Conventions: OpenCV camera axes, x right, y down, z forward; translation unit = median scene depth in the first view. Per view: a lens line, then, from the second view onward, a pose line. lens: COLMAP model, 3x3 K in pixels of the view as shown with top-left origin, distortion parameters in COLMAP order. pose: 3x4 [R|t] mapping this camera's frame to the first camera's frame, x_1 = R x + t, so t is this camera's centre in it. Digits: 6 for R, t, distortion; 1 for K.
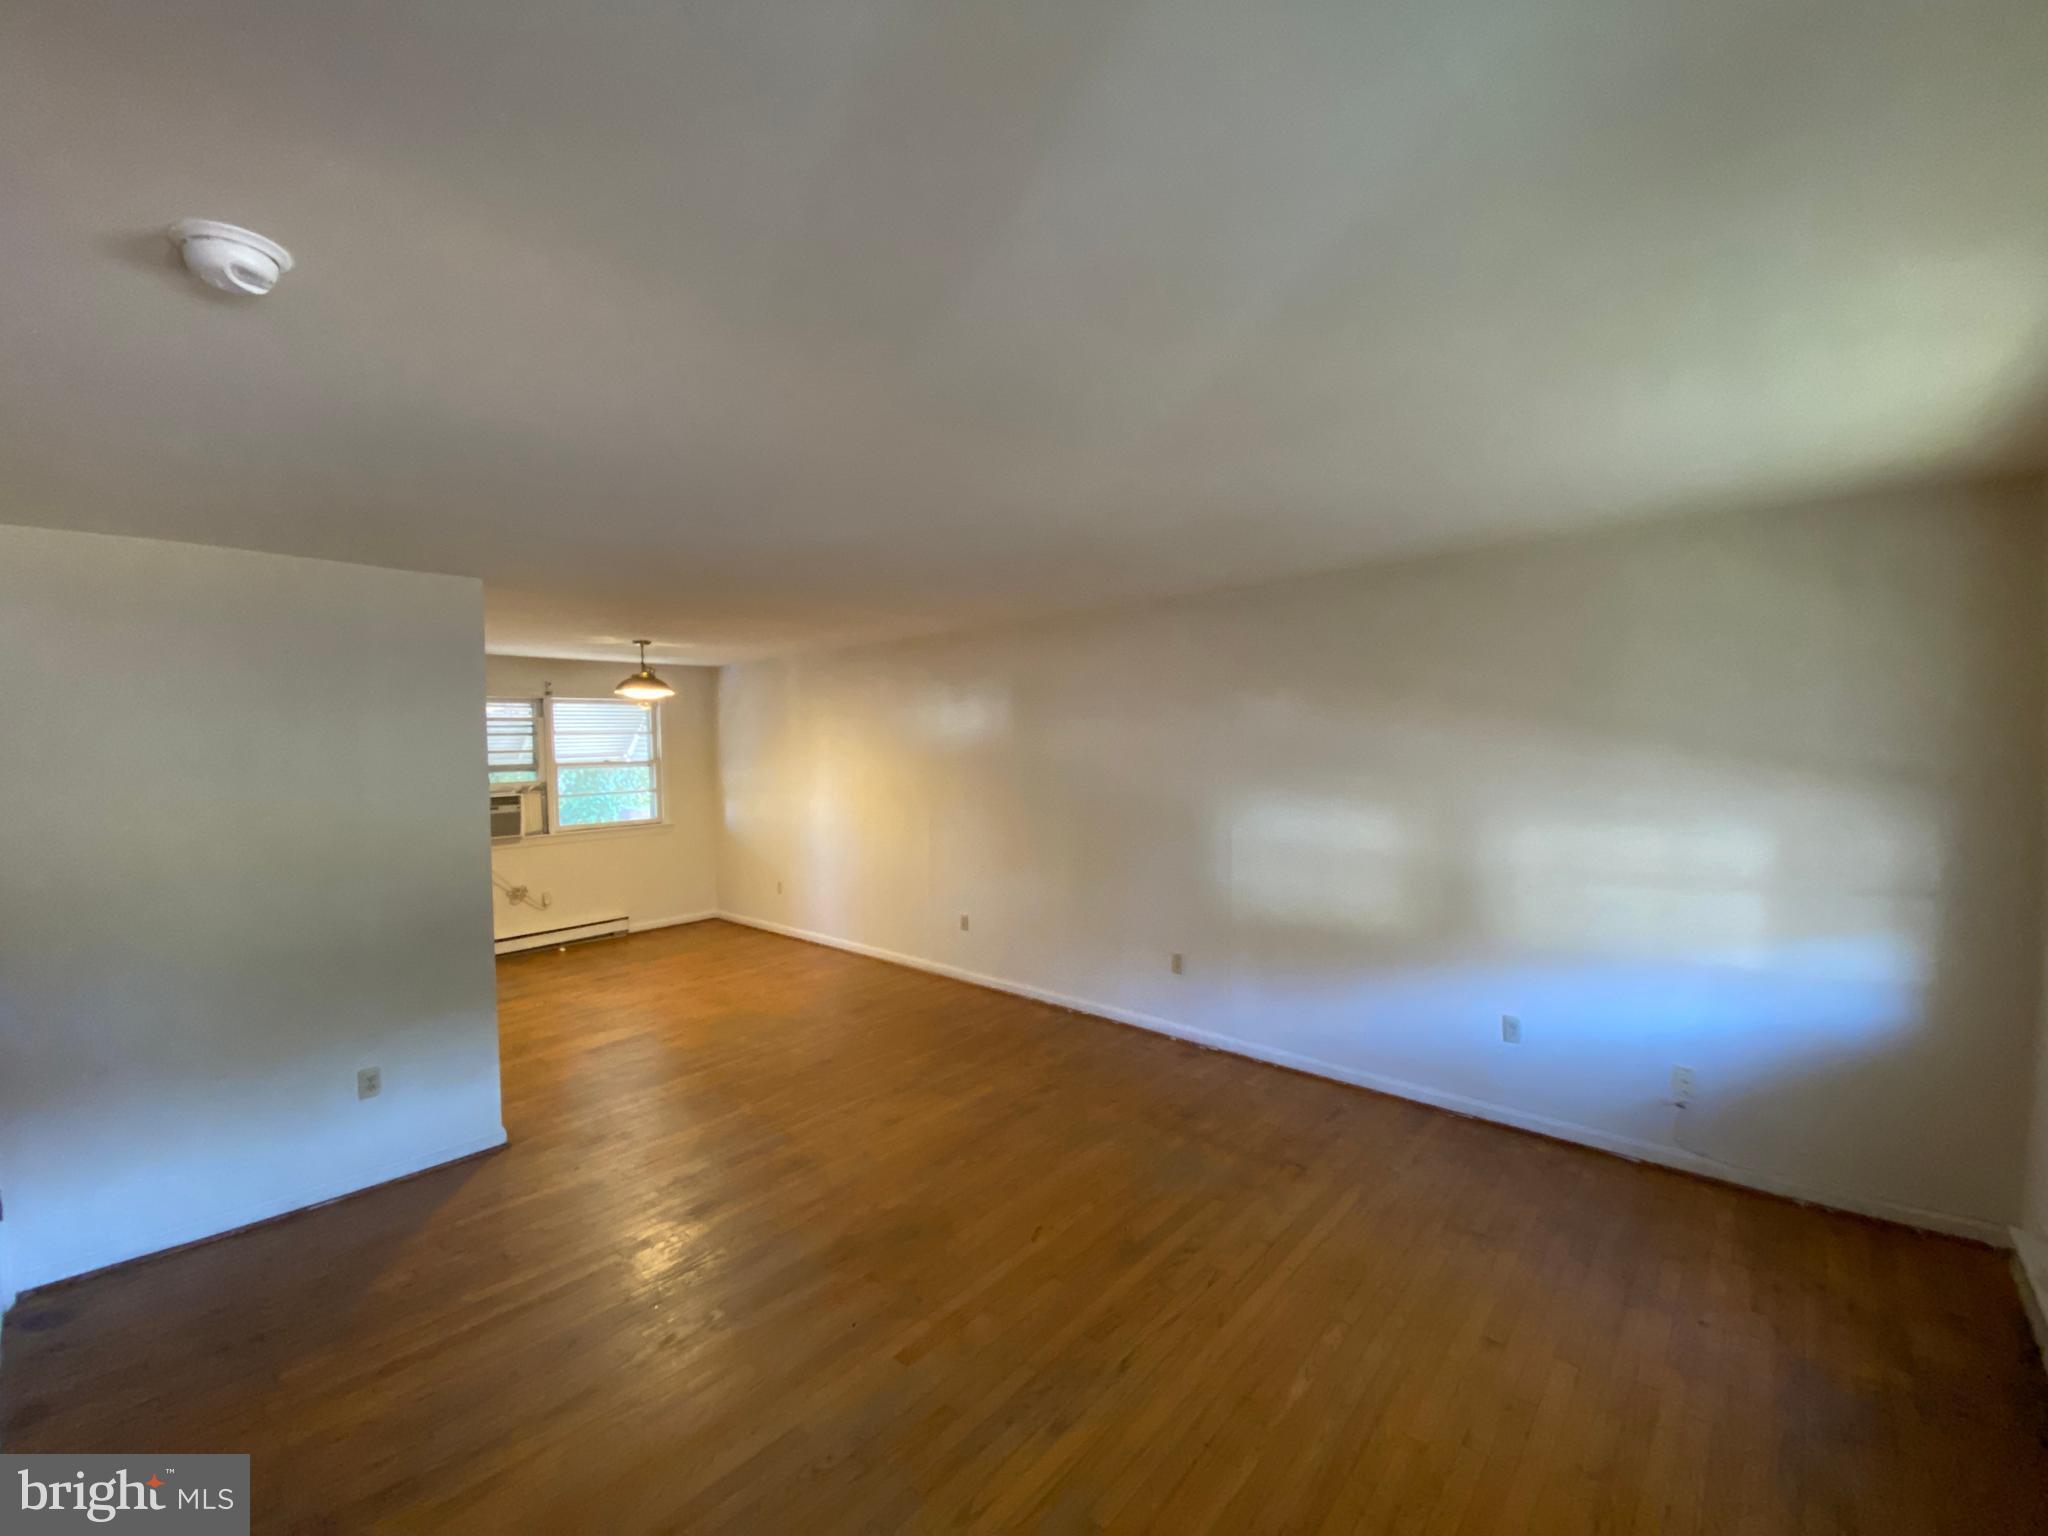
lens RADIAL K [[832.1, 0, 1029.1], [0, 832.1, 769.9], [0, 0, 1]] dist [0.014073, -0.015454]
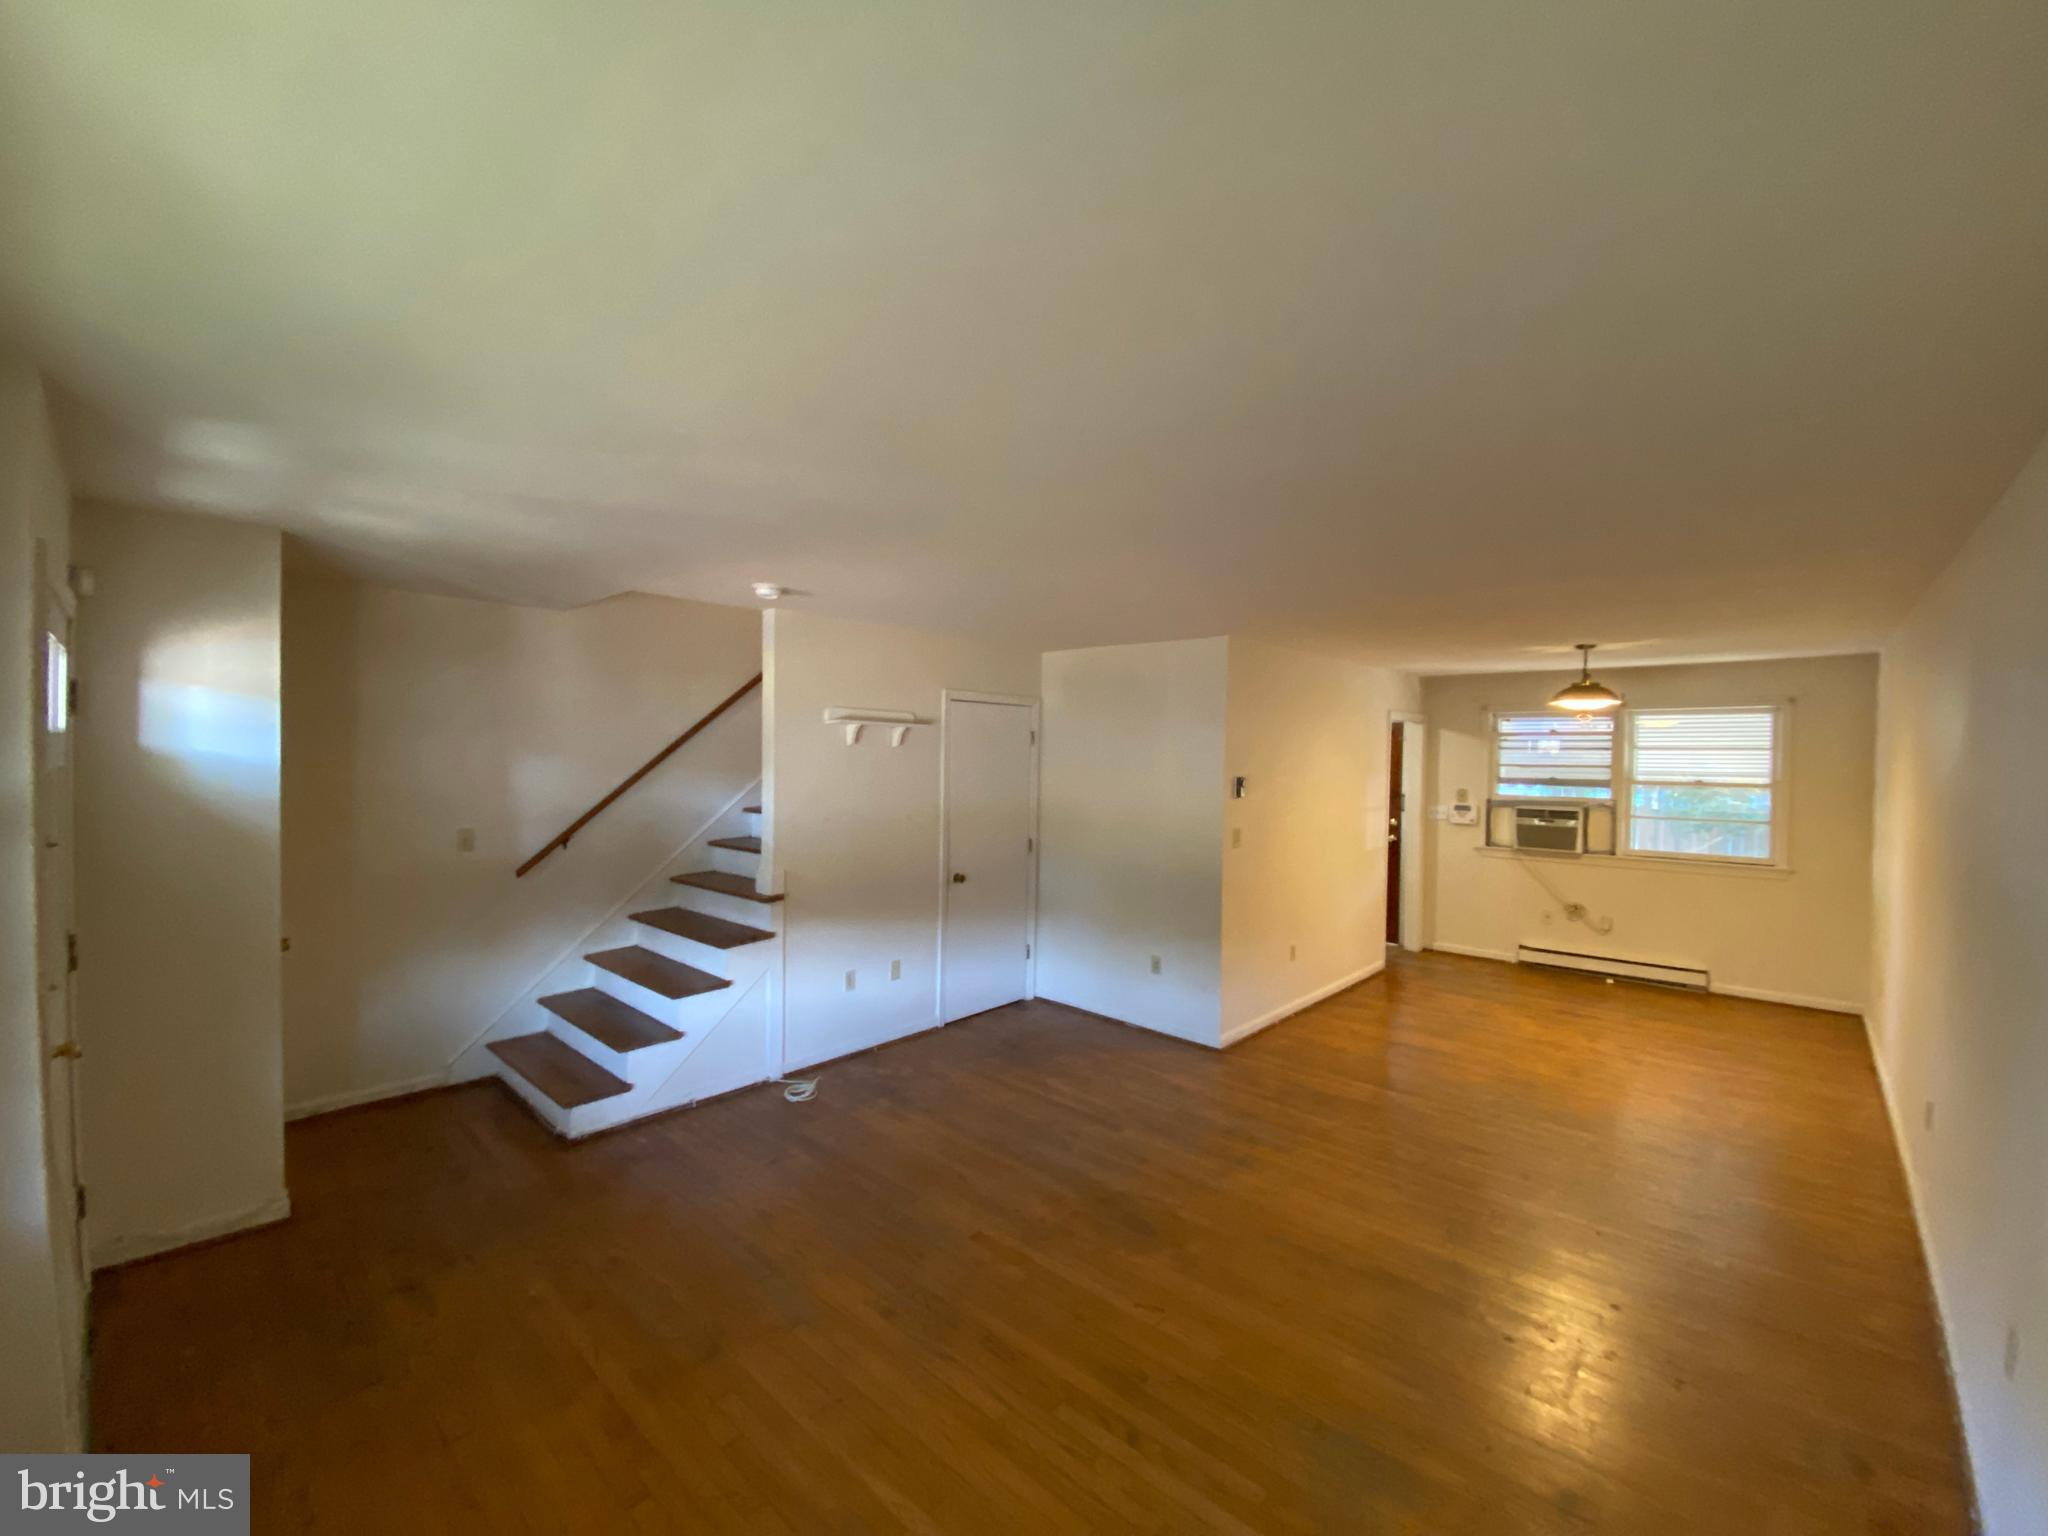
lens RADIAL K [[832.1, 0, 1025.4], [0, 832.1, 765.4], [0, 0, 1]] dist [0.014073, -0.015454]
pose [[-0.013949, 0.031738, -0.999399, 0.432708], [-0.051759, 0.998133, 0.032420, -0.023982], [0.998562, 0.052180, -0.012280, 0.410805]]
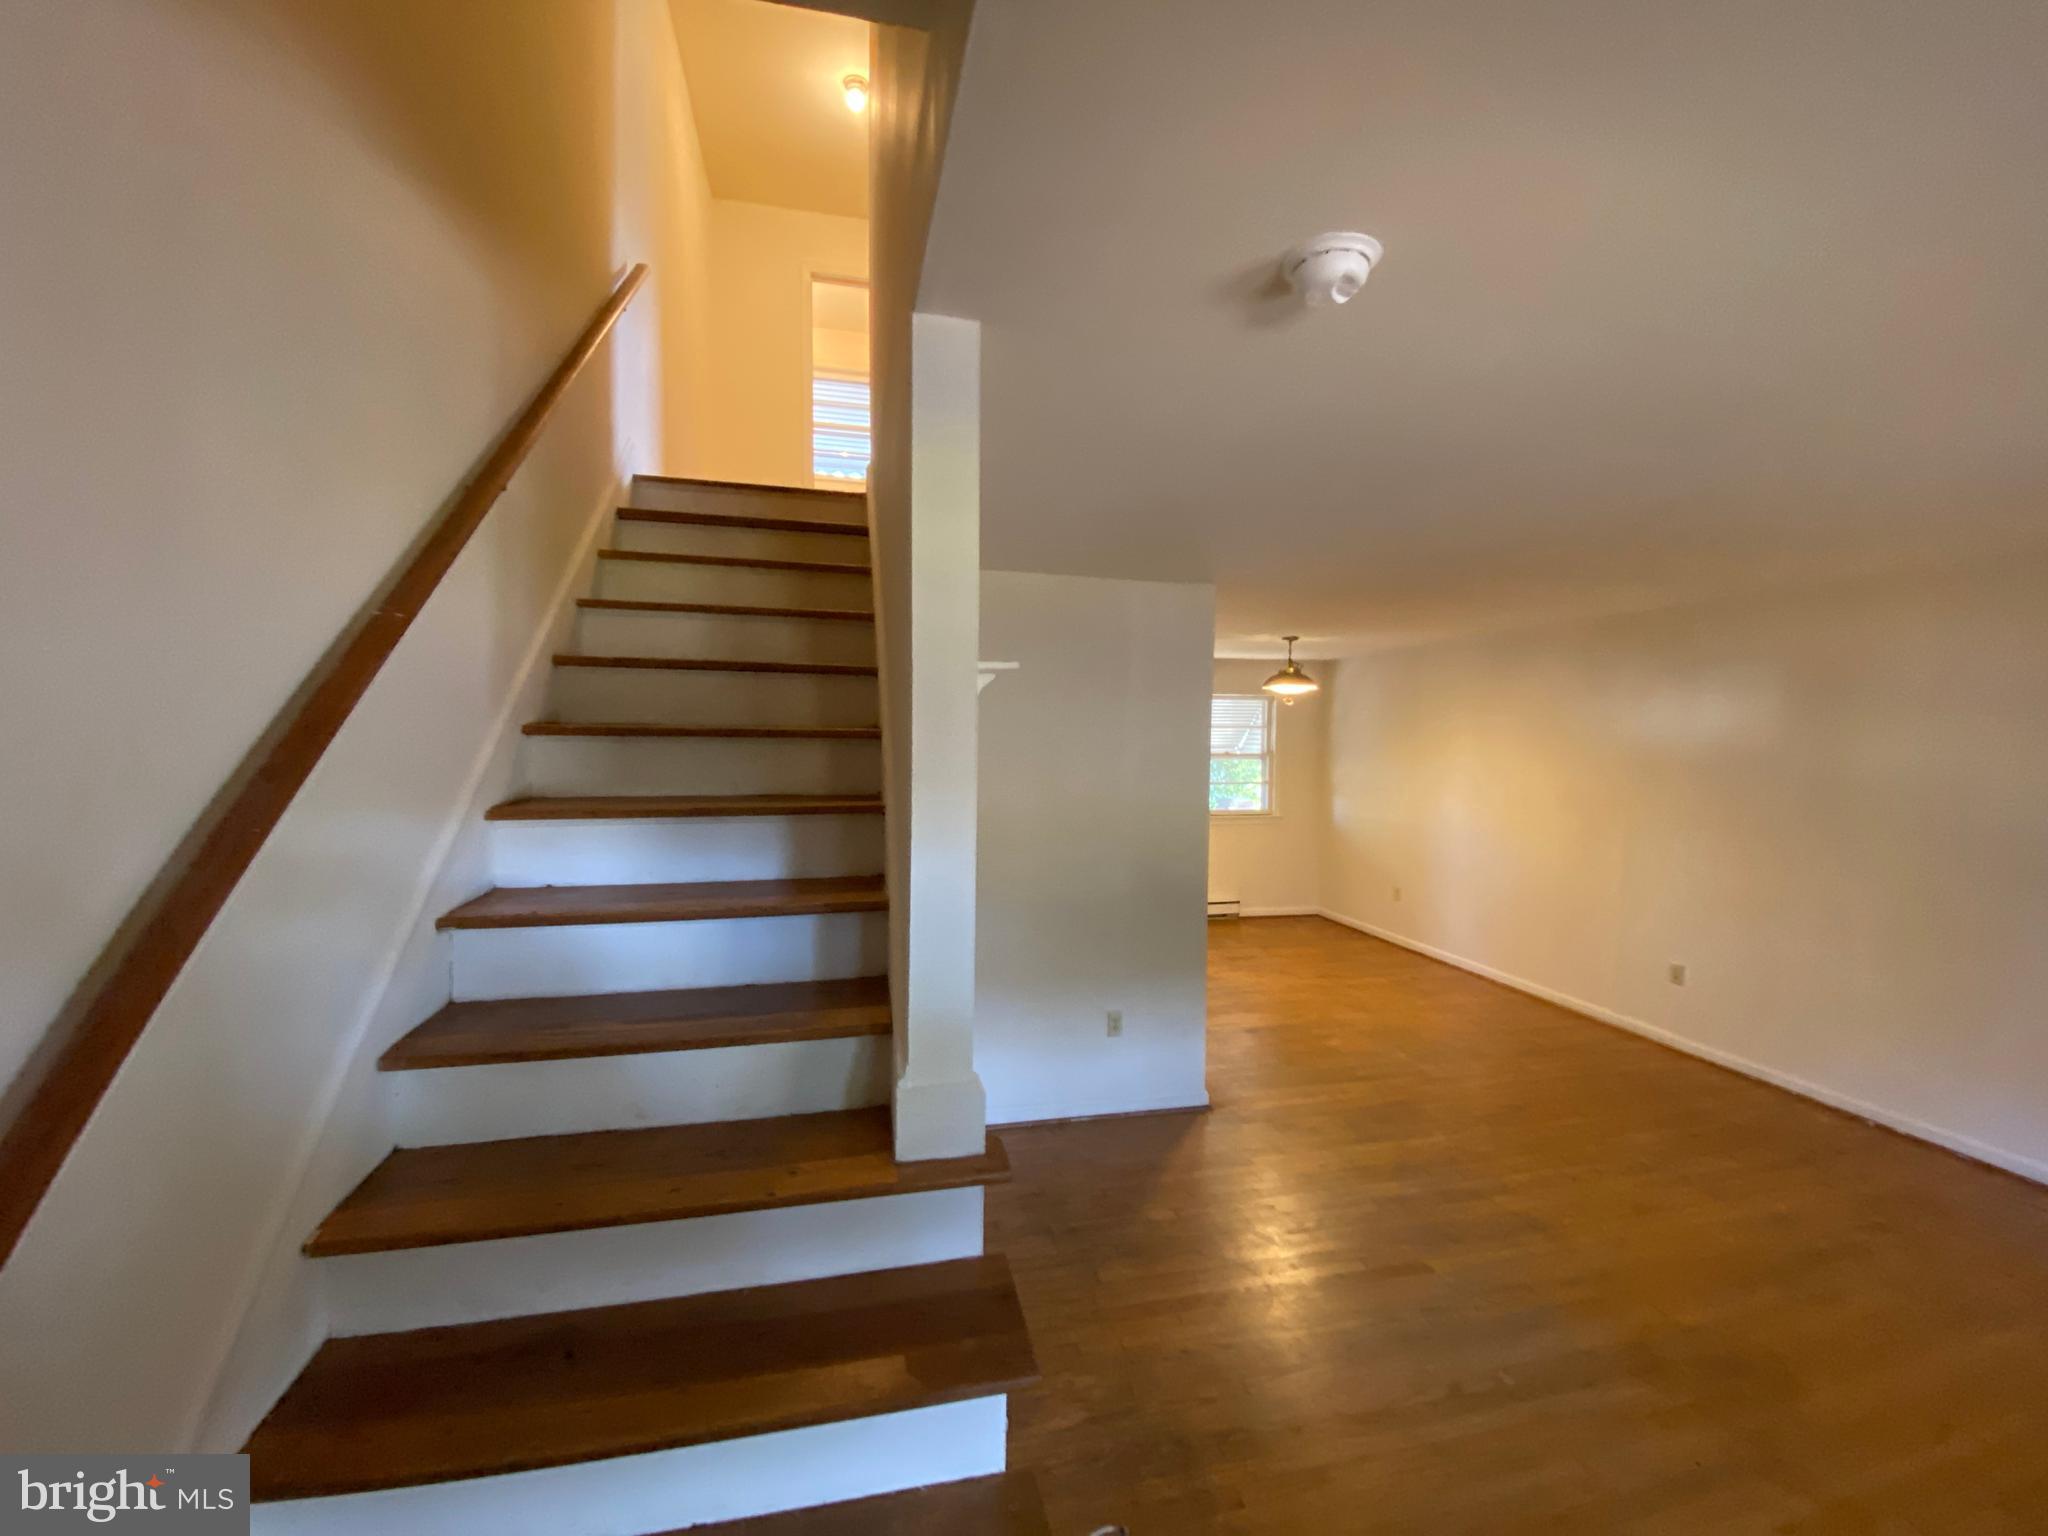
lens RADIAL K [[832.1, 0, 1024.7], [0, 832.1, 767.2], [0, 0, 1]] dist [0.014073, -0.015454]
pose [[0.810916, 0.045974, -0.583354, -0.123586], [-0.044246, 0.998872, 0.017215, 0.000815], [0.583487, 0.011851, 0.812036, -0.013812]]
